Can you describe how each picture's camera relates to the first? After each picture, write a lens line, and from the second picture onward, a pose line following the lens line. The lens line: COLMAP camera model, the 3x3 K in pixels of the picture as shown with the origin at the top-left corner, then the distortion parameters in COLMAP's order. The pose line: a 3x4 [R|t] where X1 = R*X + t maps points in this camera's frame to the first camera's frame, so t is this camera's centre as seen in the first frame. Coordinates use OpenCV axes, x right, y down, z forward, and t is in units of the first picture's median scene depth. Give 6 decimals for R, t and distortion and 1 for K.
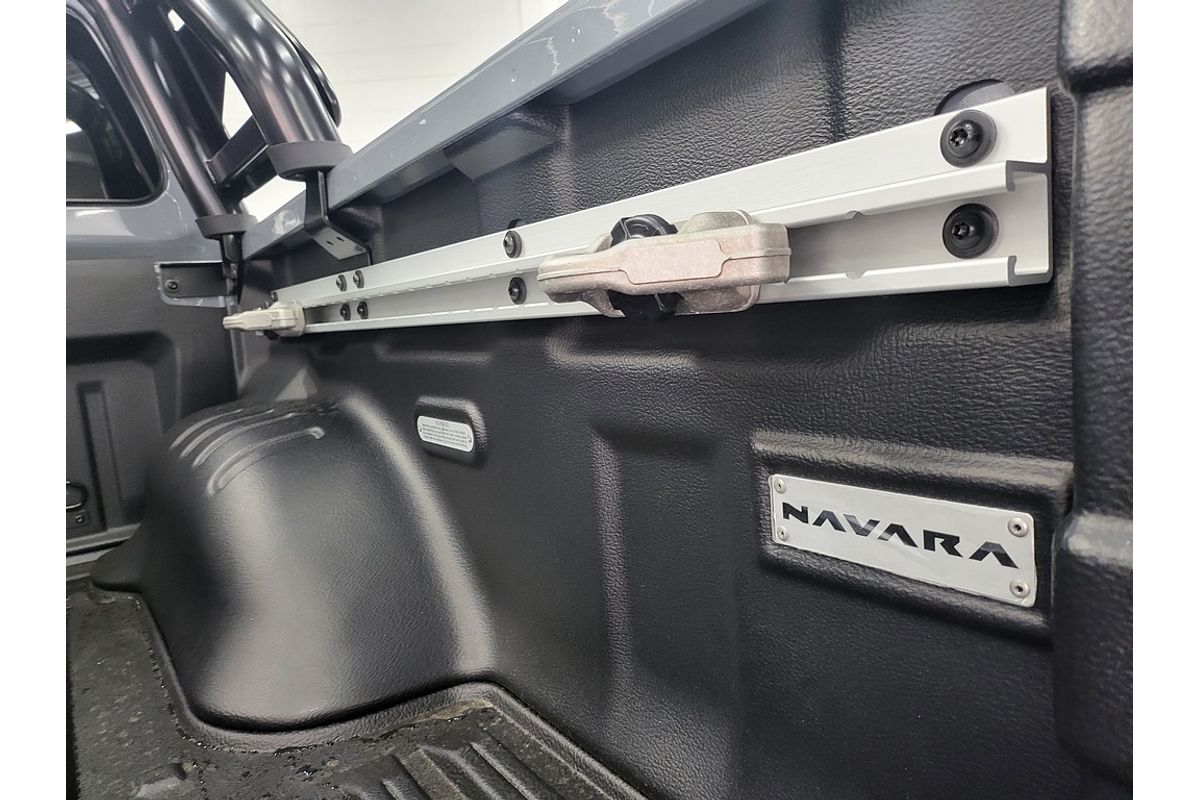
lens RADIAL K [[805.8, 0, 600.0], [0, 805.8, 400.0], [0, 0, 1]] dist [0.003341, -0.003717]
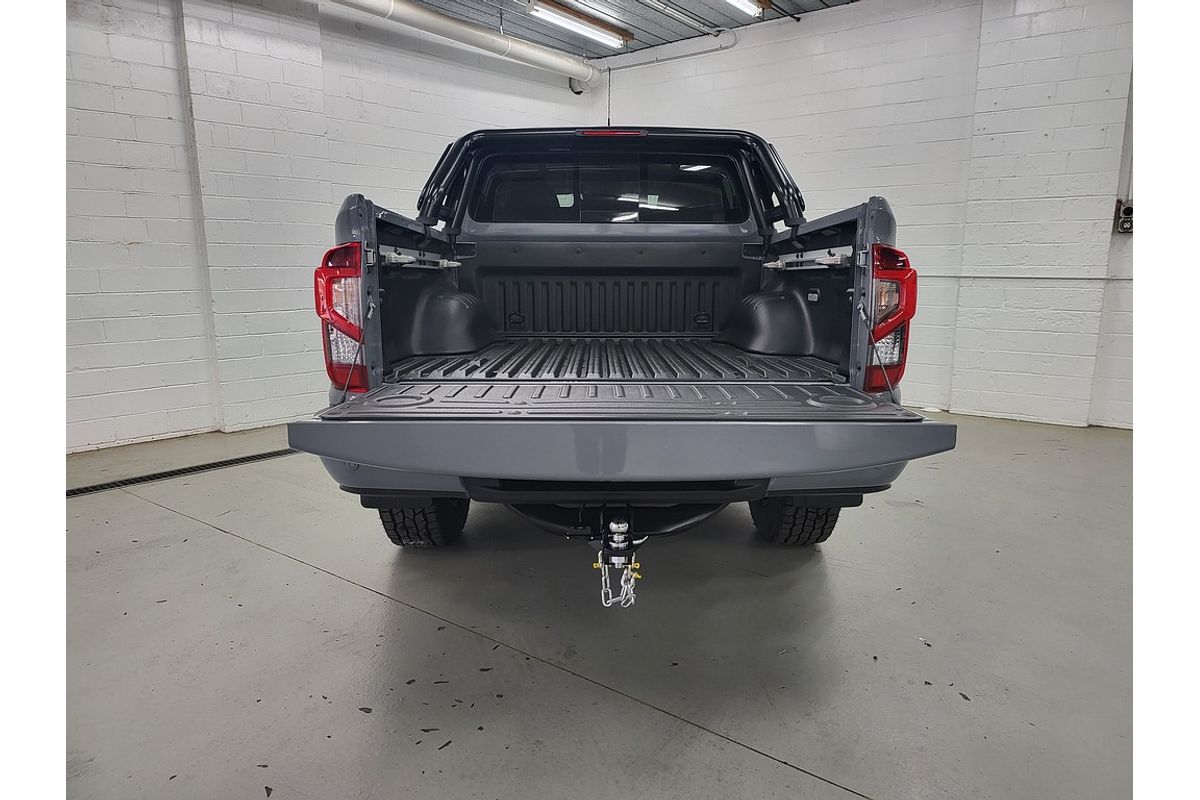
lens RADIAL K [[708.1, 0, 602.4], [0, 708.1, 396.6], [0, 0, 1]] dist [0.001426, 0.000690]
pose [[0.811155, 0.174163, -0.558297, 0.832084], [-0.131351, 0.984493, 0.116276, 0.211572], [0.569891, -0.020985, 0.821453, -2.052801]]
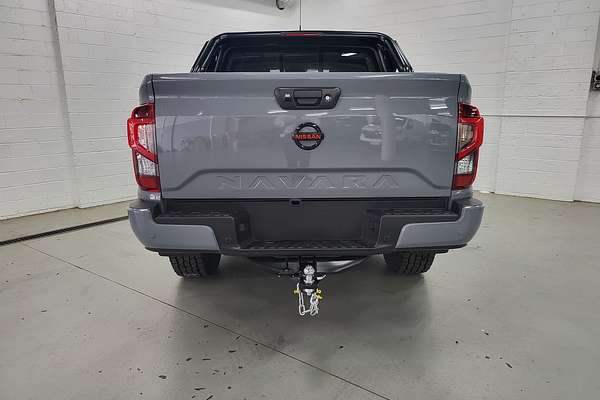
lens RADIAL K [[402.9, 0, 300.0], [0, 402.9, 200.0], [0, 0, 1]] dist [0.003341, -0.003717]
pose [[0.816701, 0.188735, -0.545324, 0.779731], [-0.124921, 0.980418, 0.152233, 0.177226], [0.563378, -0.056207, 0.824285, -2.000947]]
